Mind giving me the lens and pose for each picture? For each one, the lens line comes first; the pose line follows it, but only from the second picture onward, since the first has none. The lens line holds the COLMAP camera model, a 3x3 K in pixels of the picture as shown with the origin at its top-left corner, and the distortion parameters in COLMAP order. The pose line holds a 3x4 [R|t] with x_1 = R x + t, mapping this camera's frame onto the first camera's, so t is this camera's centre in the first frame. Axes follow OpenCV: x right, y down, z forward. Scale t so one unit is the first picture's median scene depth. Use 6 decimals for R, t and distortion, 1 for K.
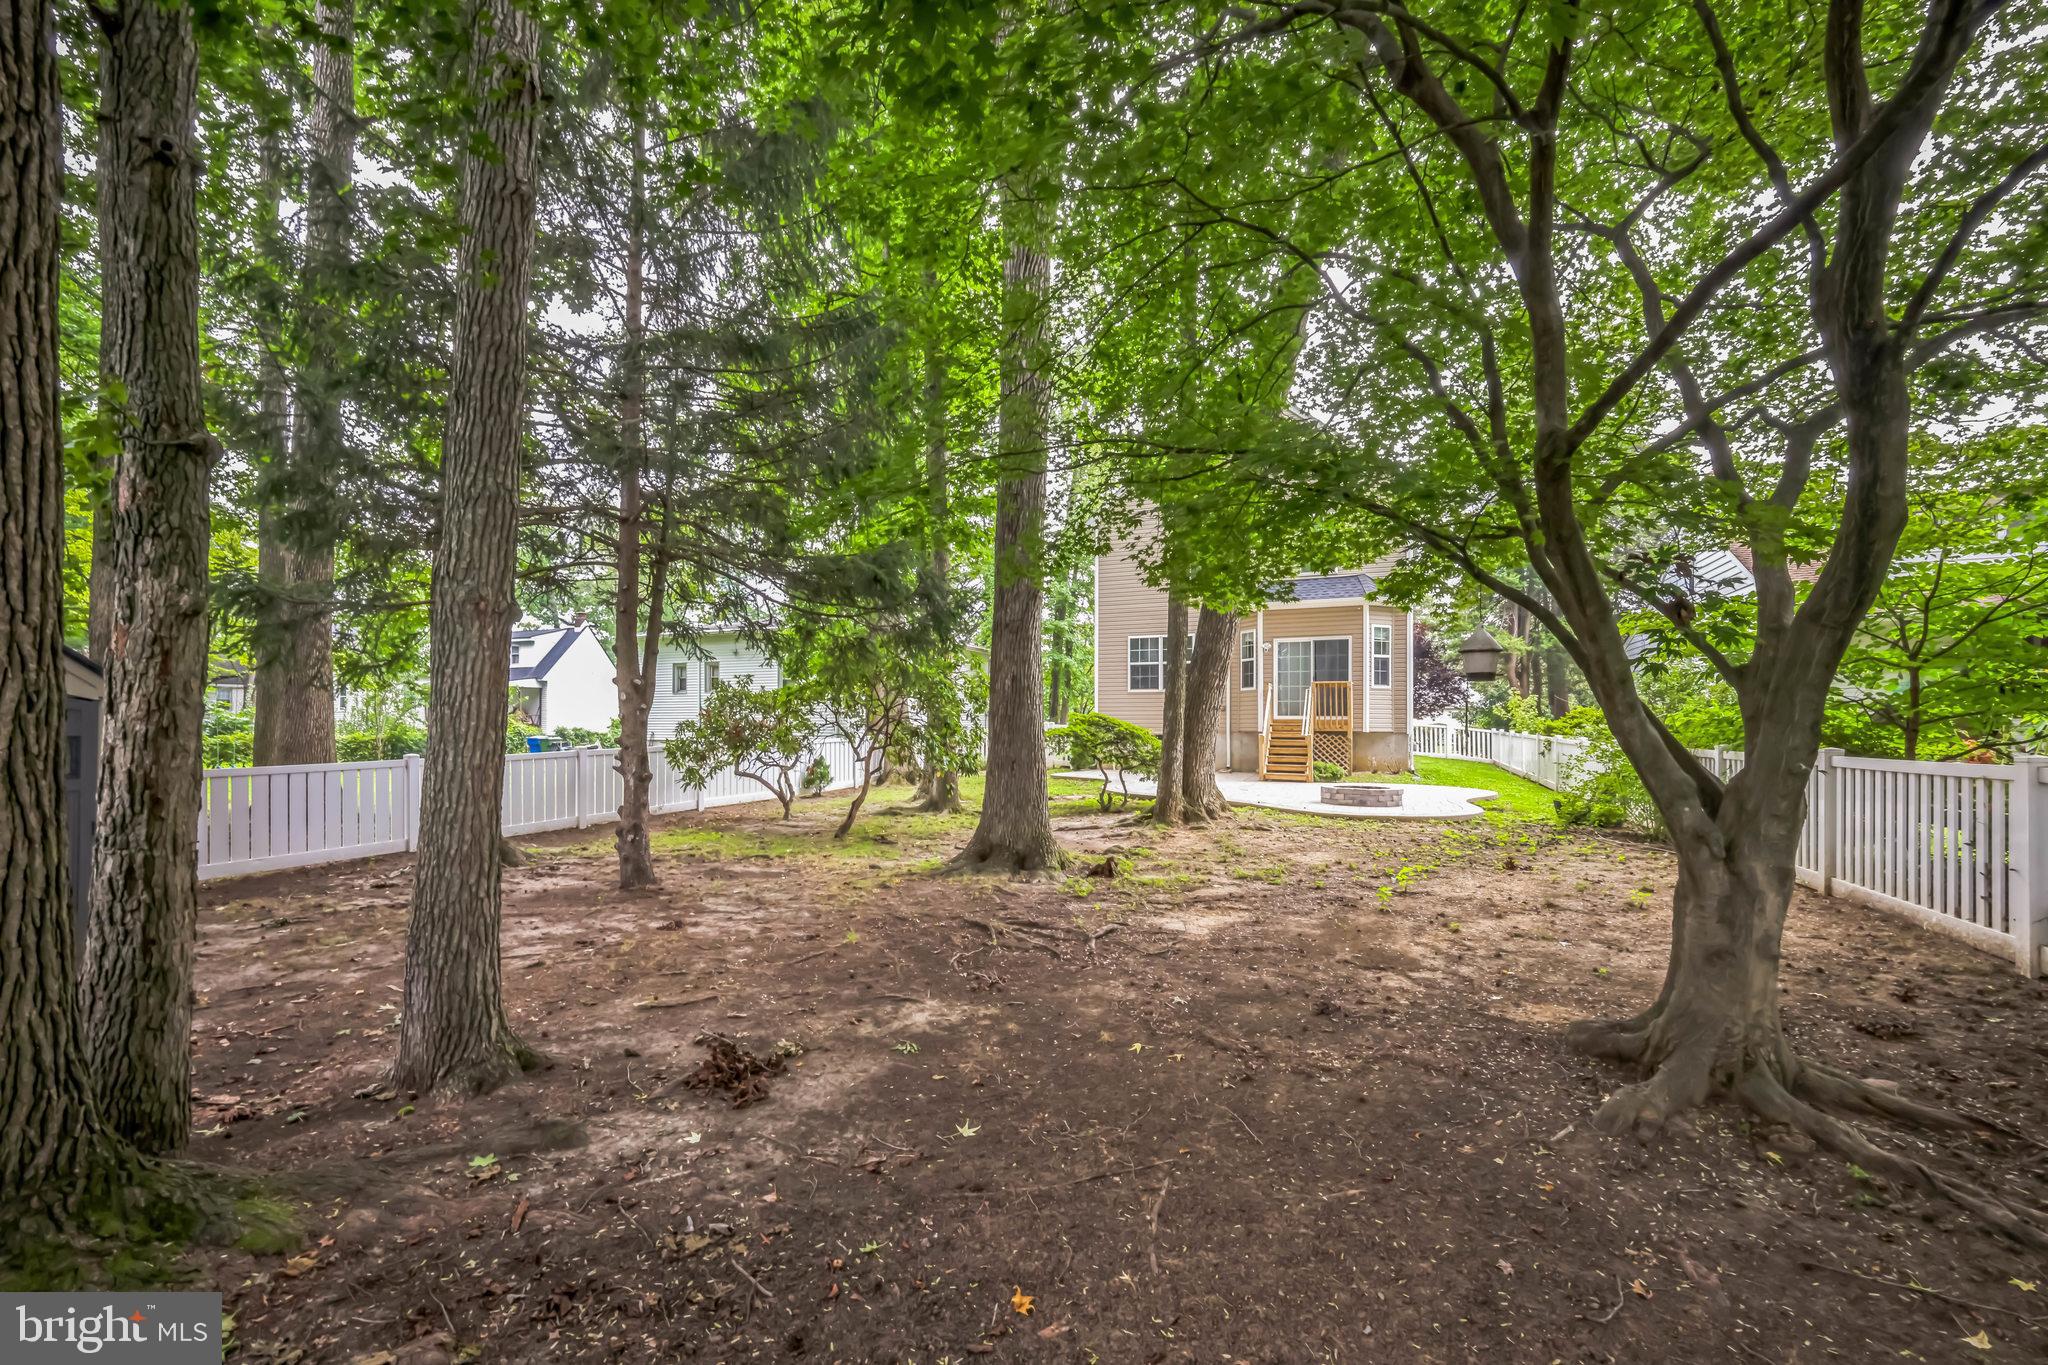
lens RADIAL K [[829.6, 0, 1025.2], [0, 829.6, 720.7], [0, 0, 1]] dist [-0.001339, 0.000356]
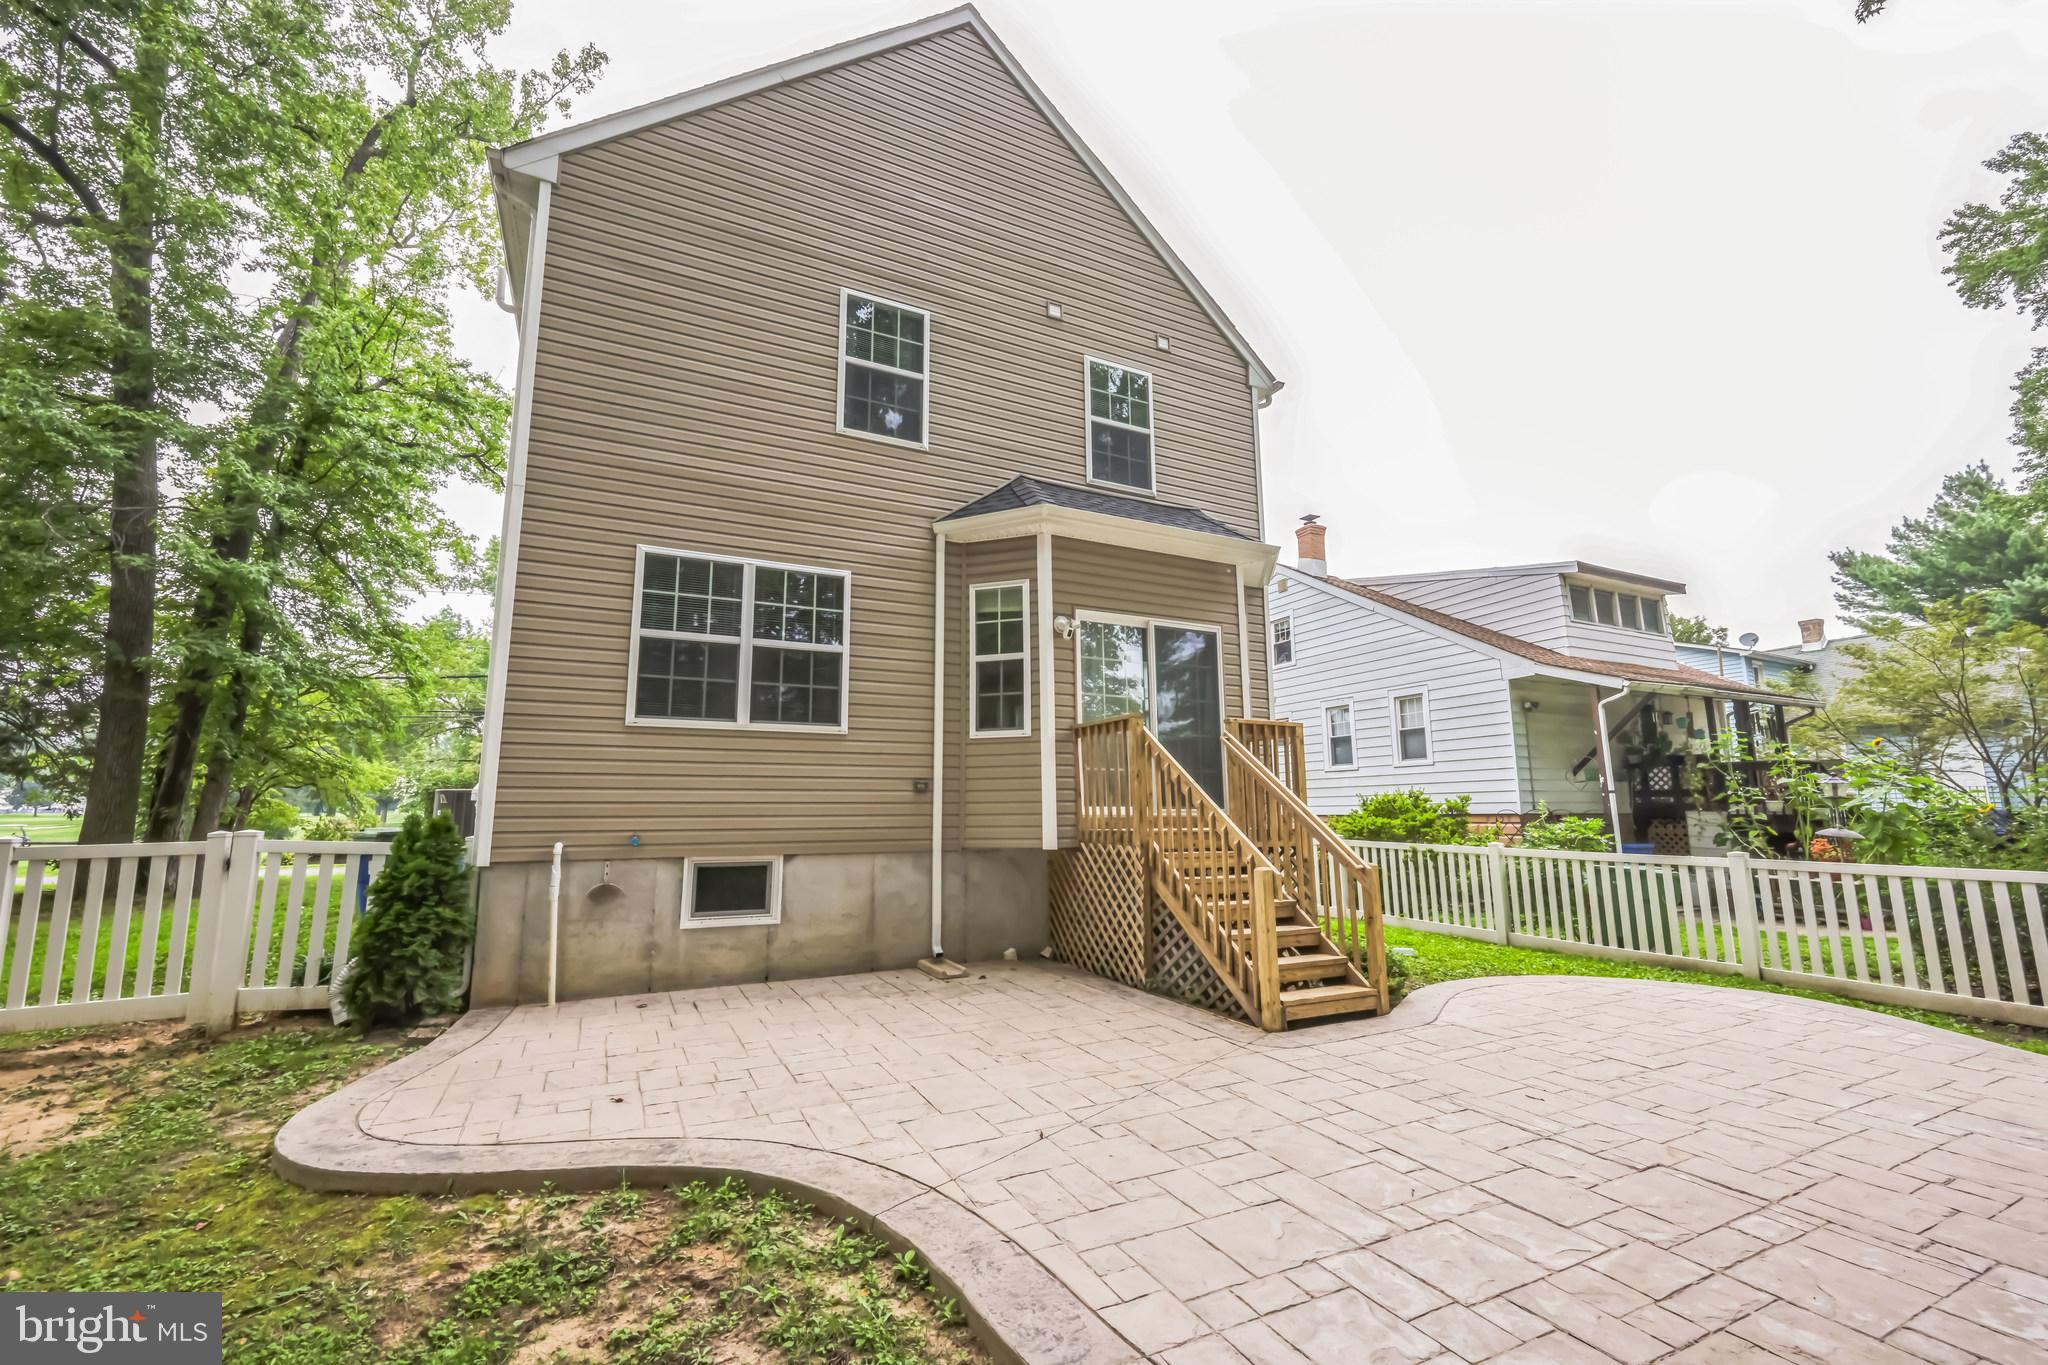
lens RADIAL K [[829.6, 0, 1006.4], [0, 829.6, 687.0], [0, 0, 1]] dist [-0.001339, 0.000356]
pose [[0.649460, 0.113522, 0.751874, -0.013180], [0.002857, 0.988422, -0.151705, -0.002446], [-0.760390, 0.100674, 0.641616, 0.738231]]
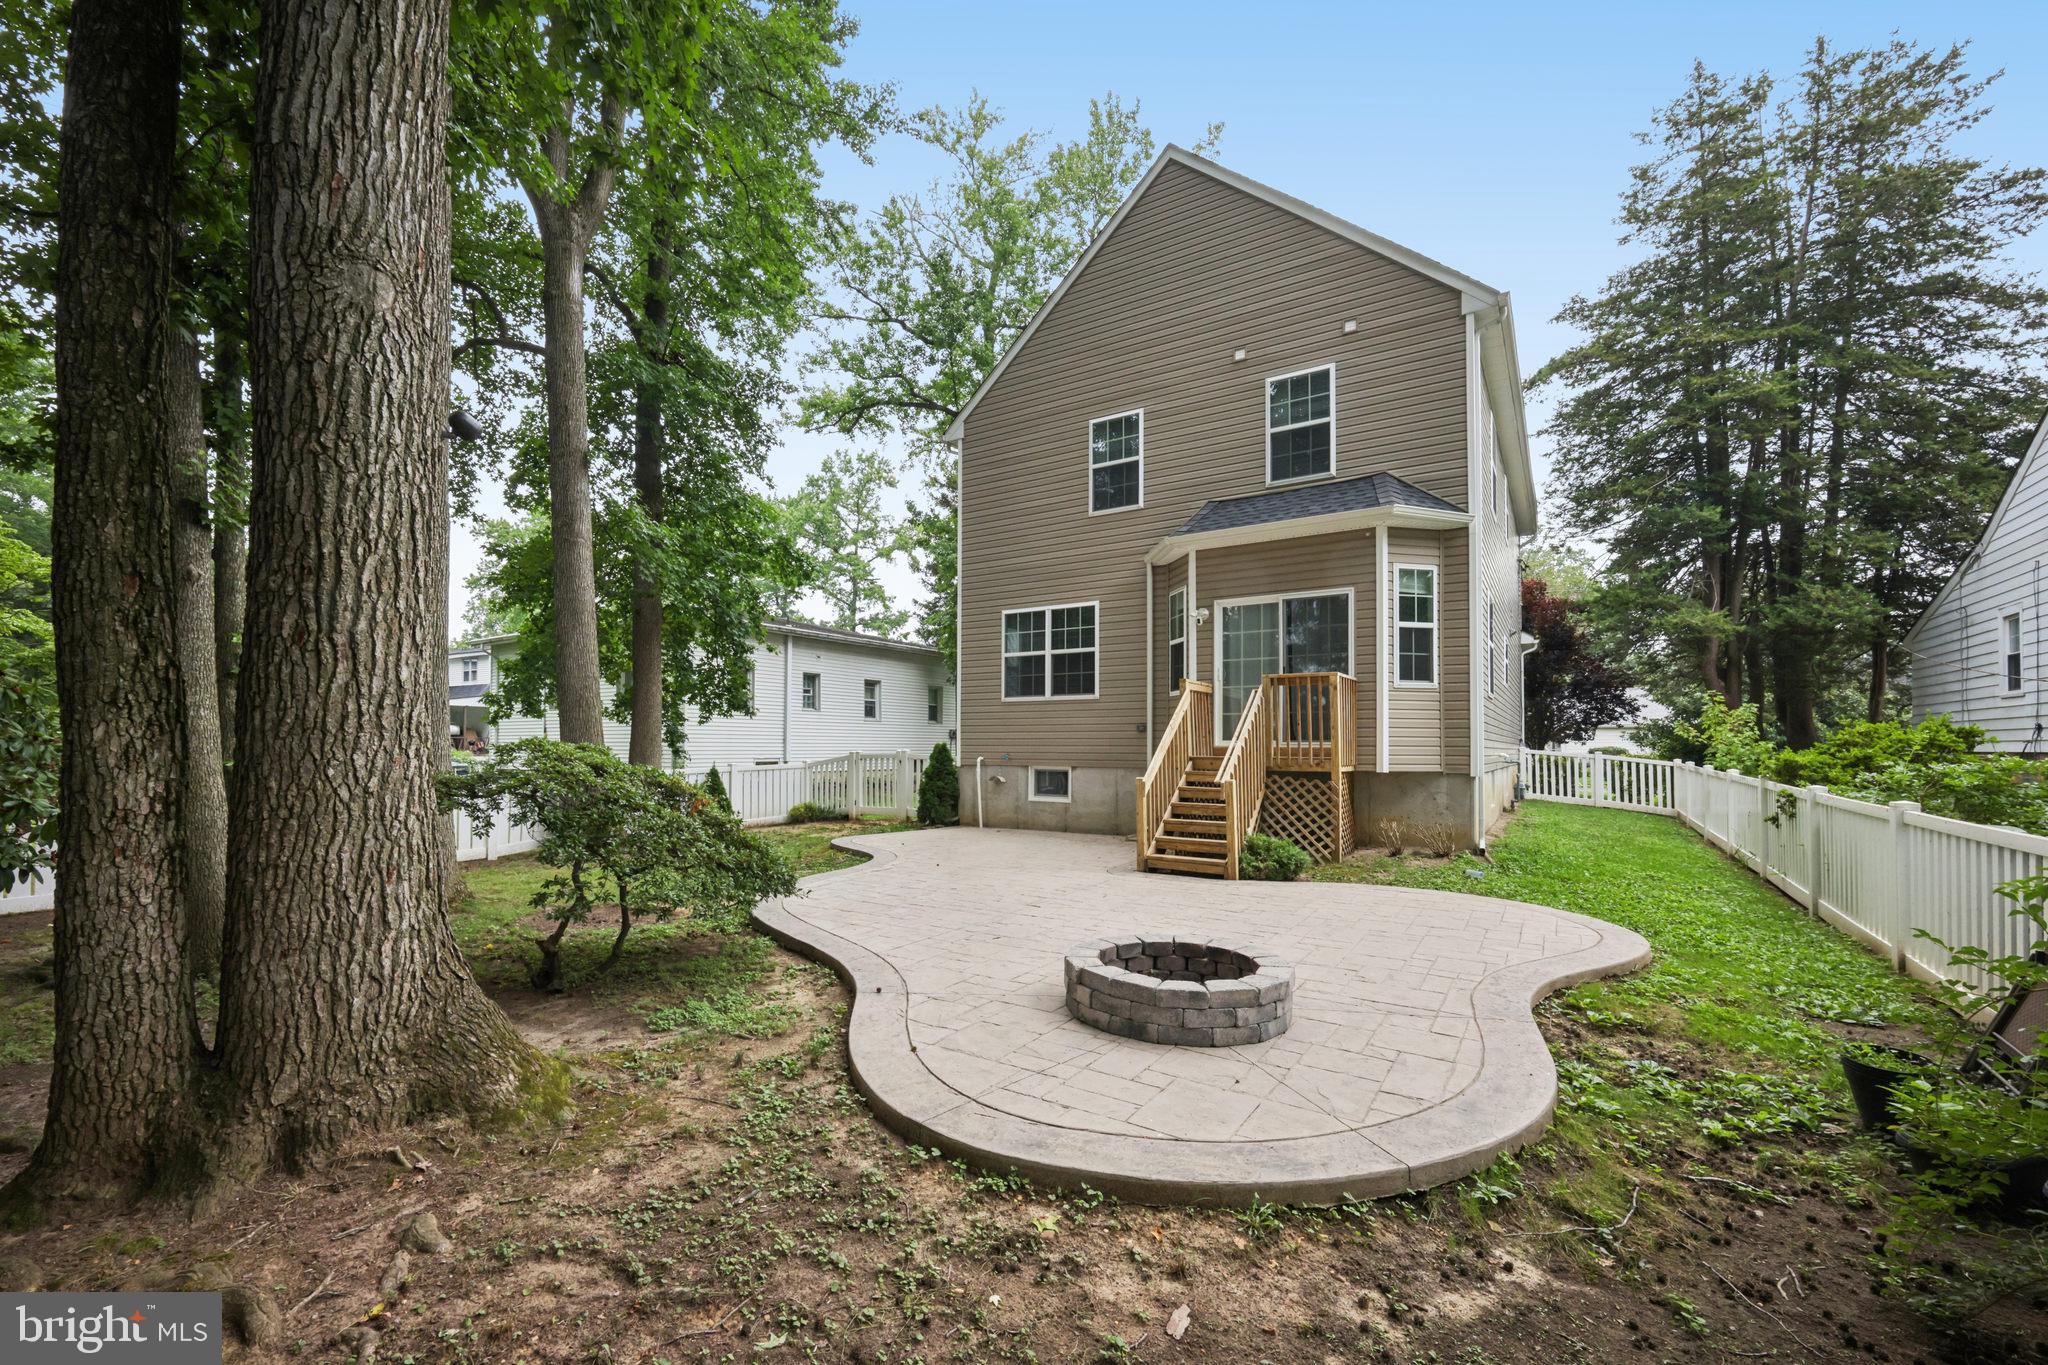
lens RADIAL K [[829.6, 0, 1023.8], [0, 829.6, 727.9], [0, 0, 1]] dist [-0.001339, 0.000356]
pose [[0.985872, -0.002014, -0.167489, 0.254264], [-0.000681, 0.999871, -0.016036, -0.005327], [0.167500, 0.015923, 0.985743, 0.417255]]
